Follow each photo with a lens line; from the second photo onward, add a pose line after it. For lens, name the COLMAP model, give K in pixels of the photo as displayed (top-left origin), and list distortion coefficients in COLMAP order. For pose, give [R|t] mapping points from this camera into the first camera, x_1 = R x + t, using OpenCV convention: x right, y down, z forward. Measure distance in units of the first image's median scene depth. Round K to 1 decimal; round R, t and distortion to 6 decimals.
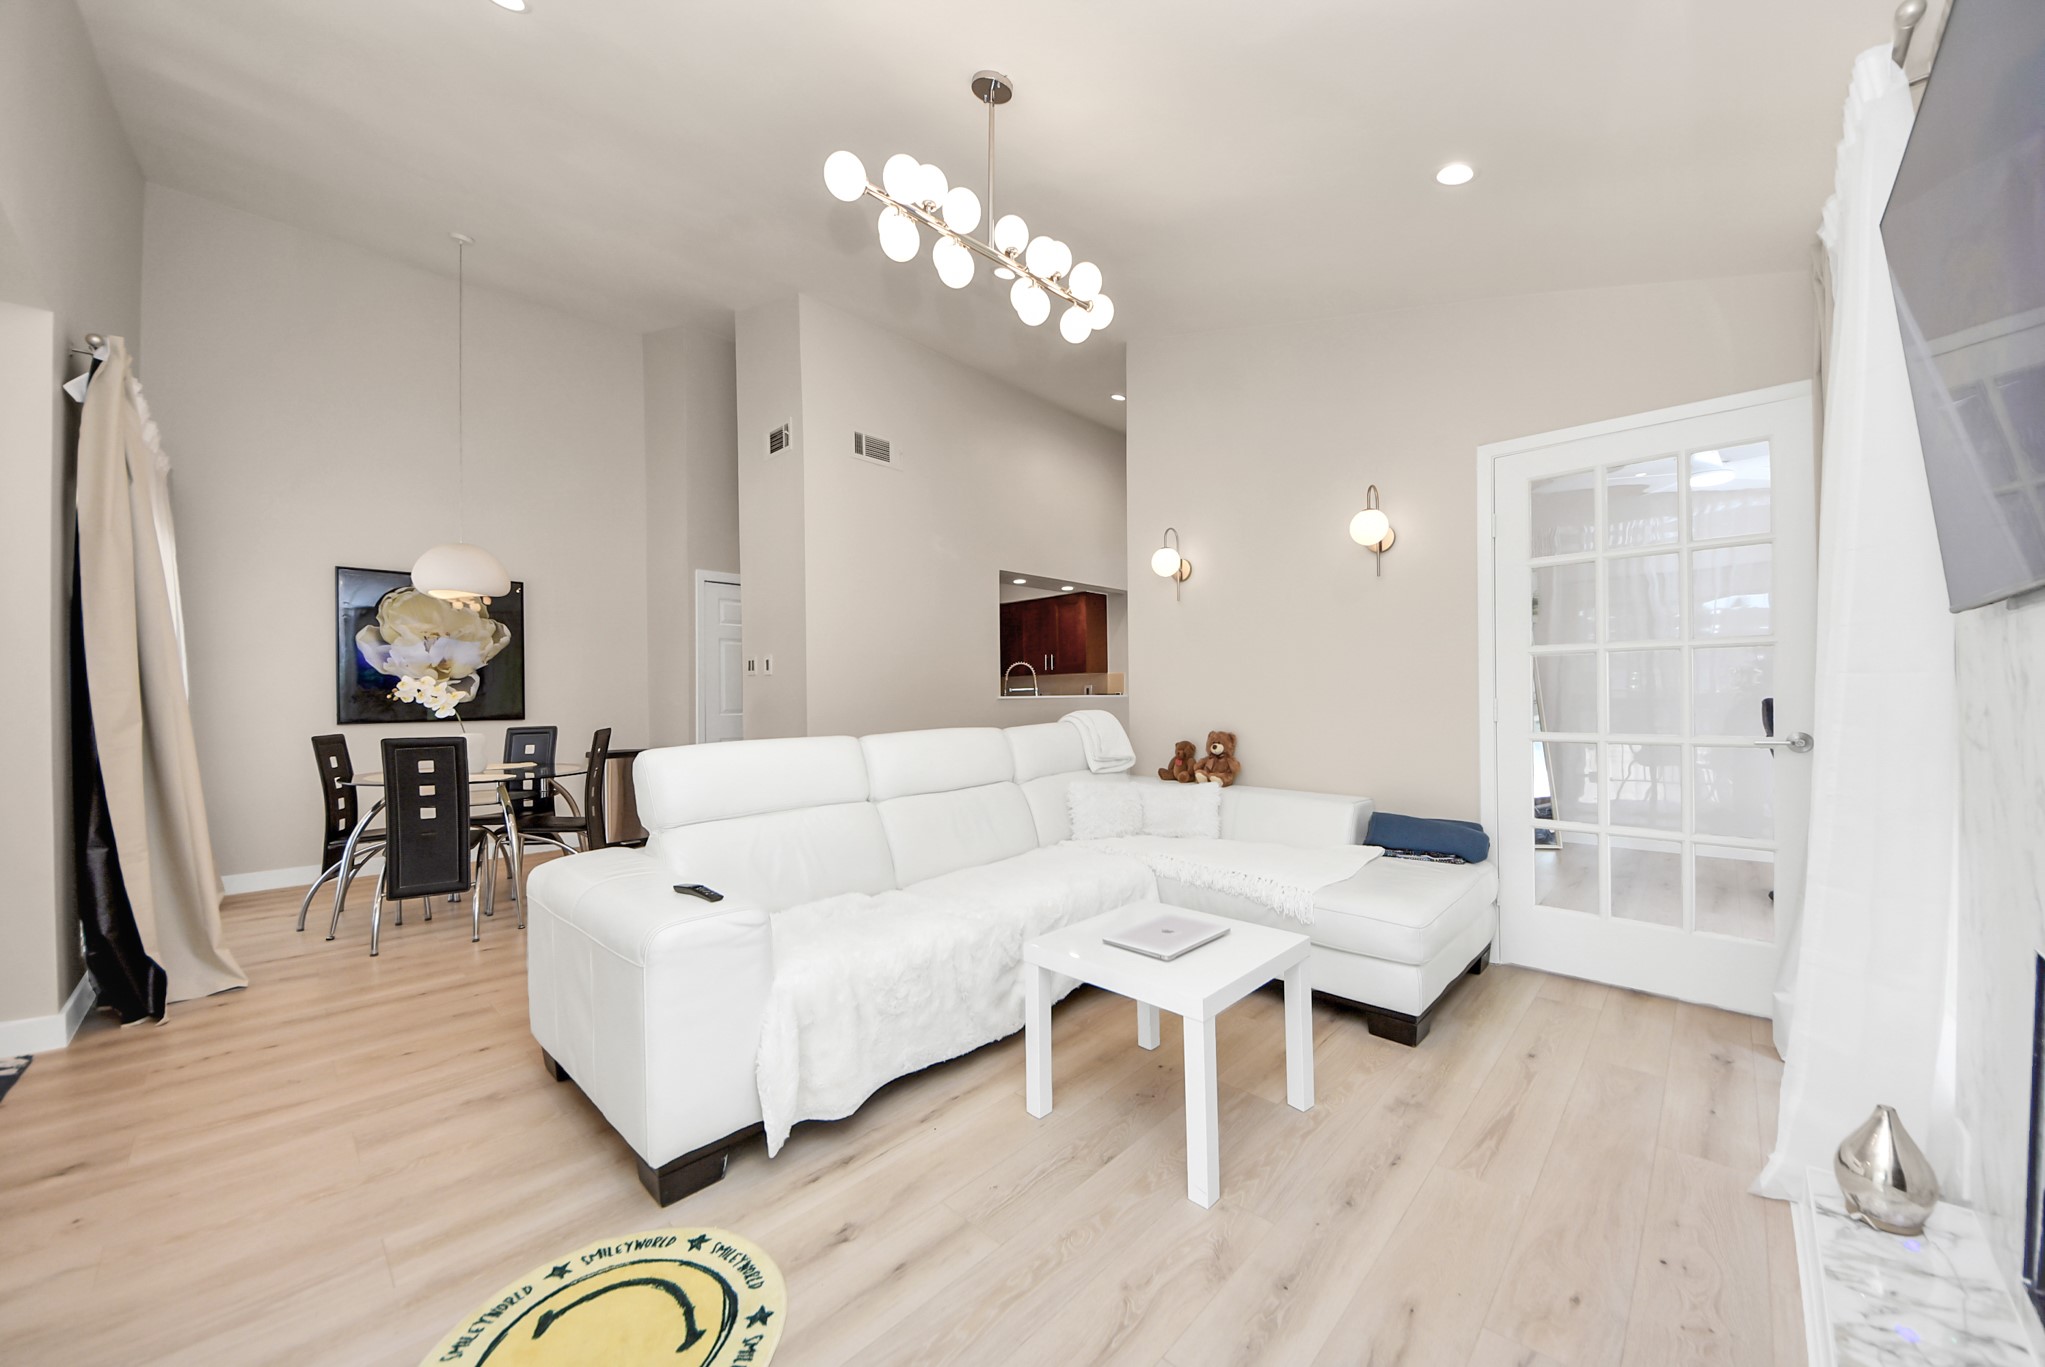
lens RADIAL K [[750.9, 0, 1028.2], [0, 750.9, 685.7], [0, 0, 1]] dist [0.002386, -0.008850]
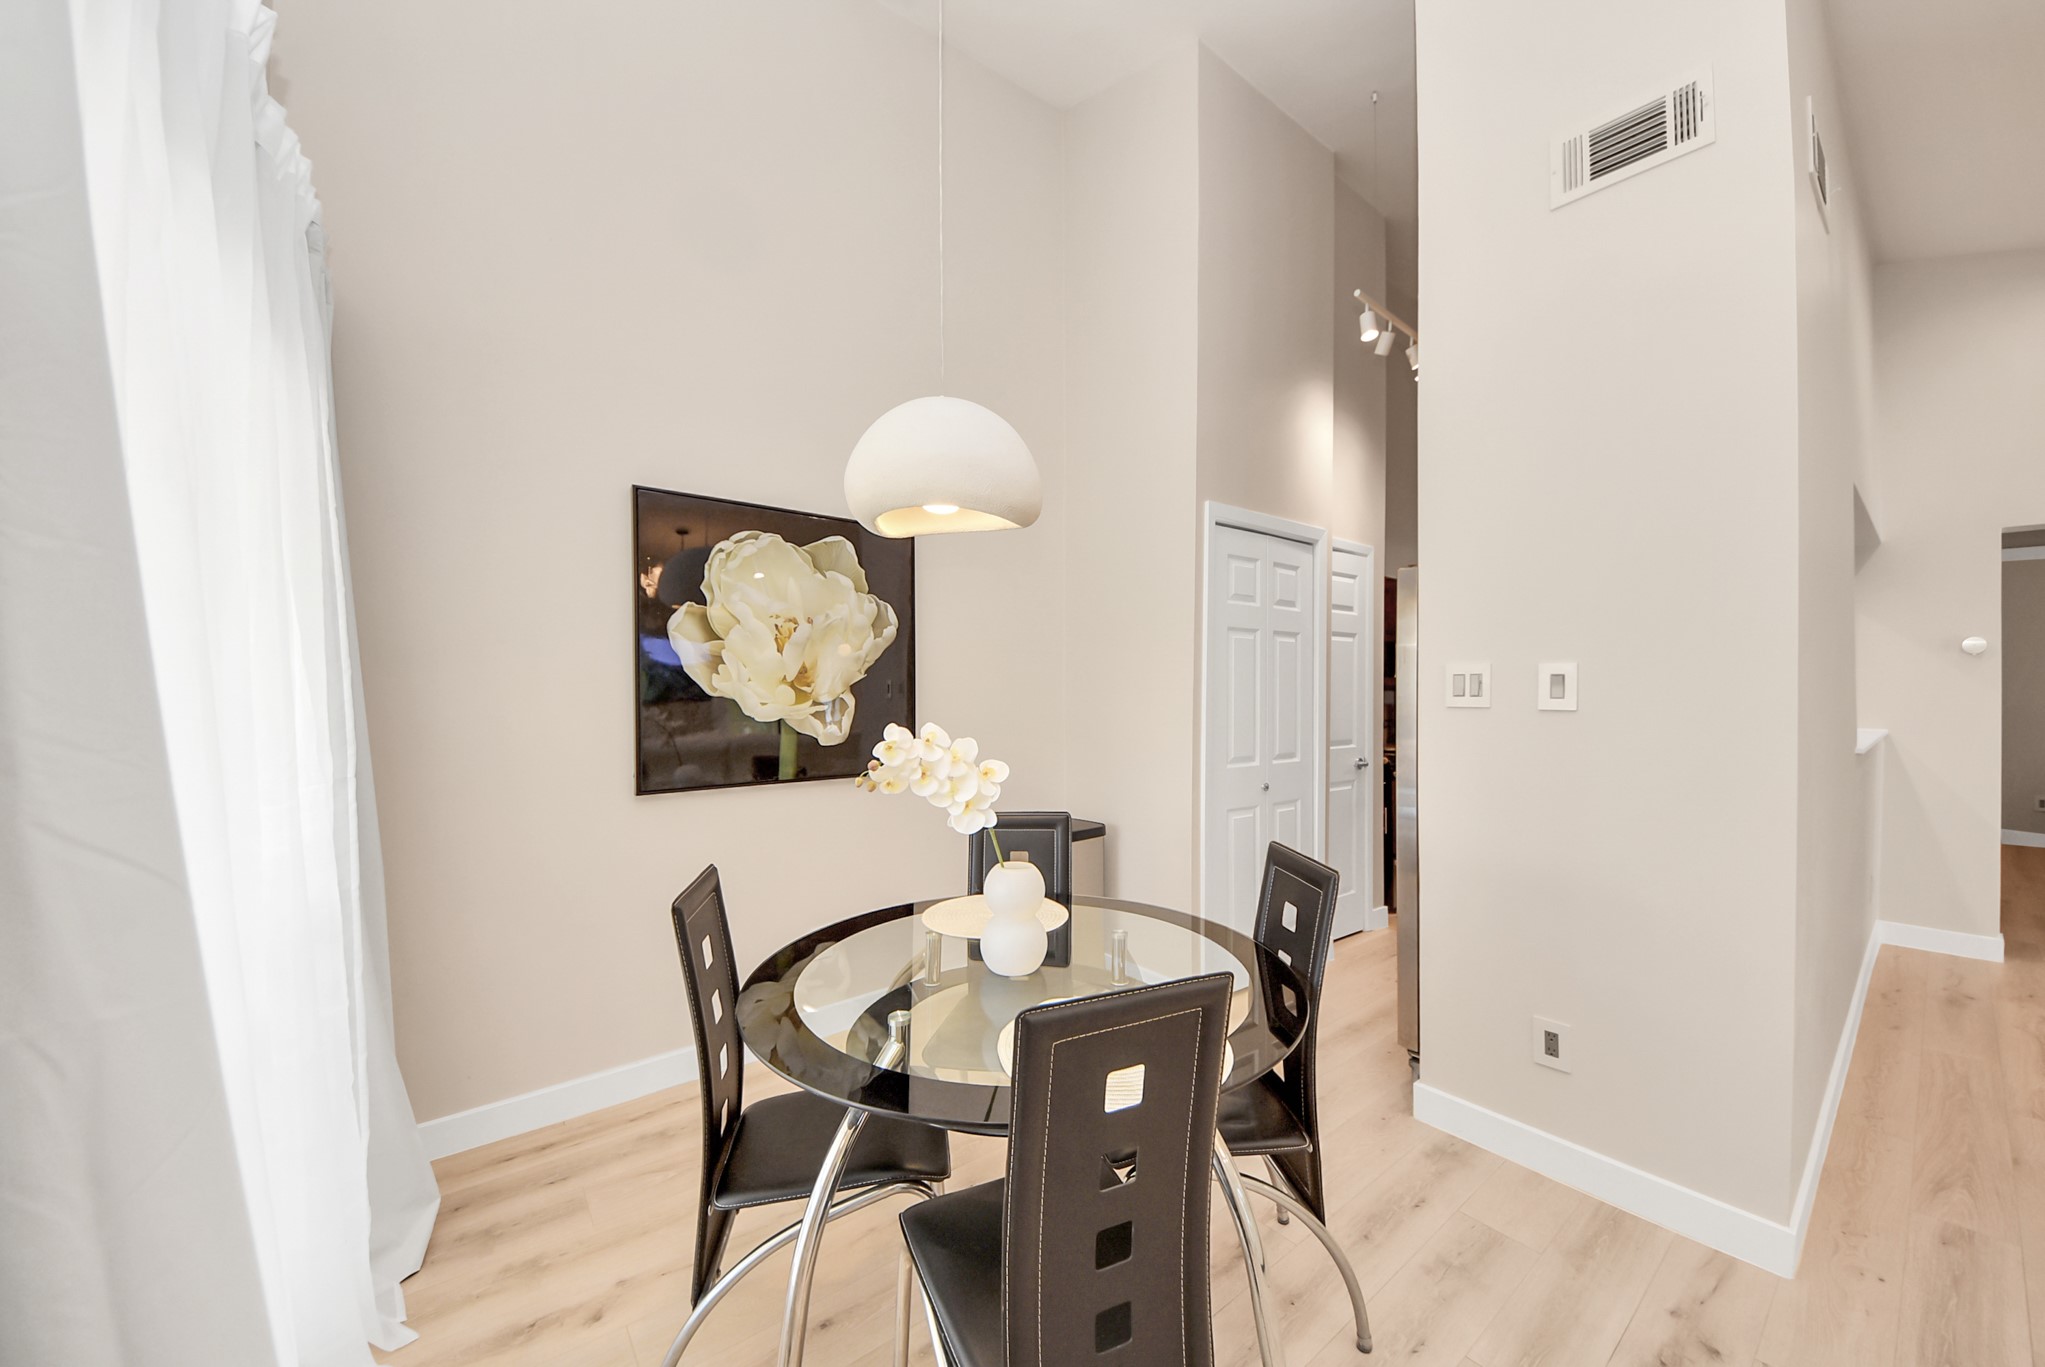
lens RADIAL K [[733.6, 0, 1030.2], [0, 733.6, 695.3], [0, 0, 1]] dist [-0.014241, -0.000206]
pose [[0.988806, 0.006220, -0.149077, -0.542149], [-0.004122, 0.999888, 0.014377, -0.023265], [0.149149, -0.013601, 0.988721, 0.503257]]
